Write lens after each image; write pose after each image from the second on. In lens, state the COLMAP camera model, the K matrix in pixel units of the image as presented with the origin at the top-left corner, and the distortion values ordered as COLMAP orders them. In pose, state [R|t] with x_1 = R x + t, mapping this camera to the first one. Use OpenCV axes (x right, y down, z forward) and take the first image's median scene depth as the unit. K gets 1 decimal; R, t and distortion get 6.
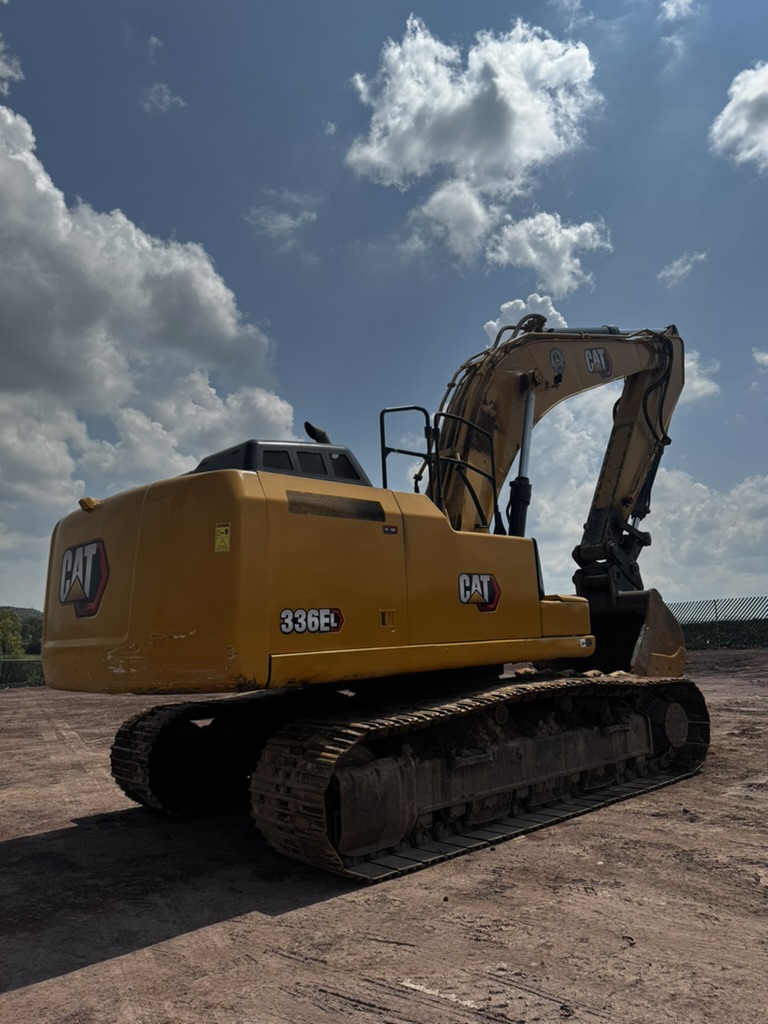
lens RADIAL K [[734.4, 0, 384.0], [0, 734.4, 512.0], [0, 0, 1]] dist [-0.005099, -0.007663]
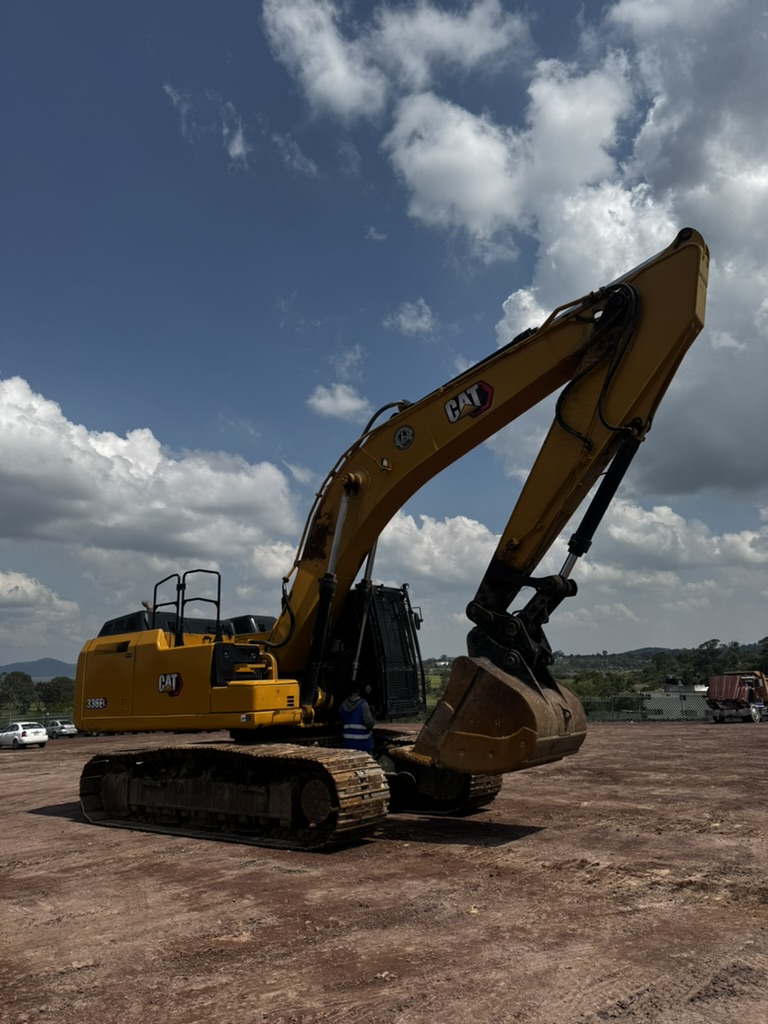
lens RADIAL K [[734.4, 0, 384.0], [0, 734.4, 512.0], [0, 0, 1]] dist [-0.005099, -0.007663]
pose [[0.167972, -0.197798, -0.965744, 1.772983], [0.215112, 0.963409, -0.159905, 0.095365], [0.962035, -0.180883, 0.204375, 1.121687]]
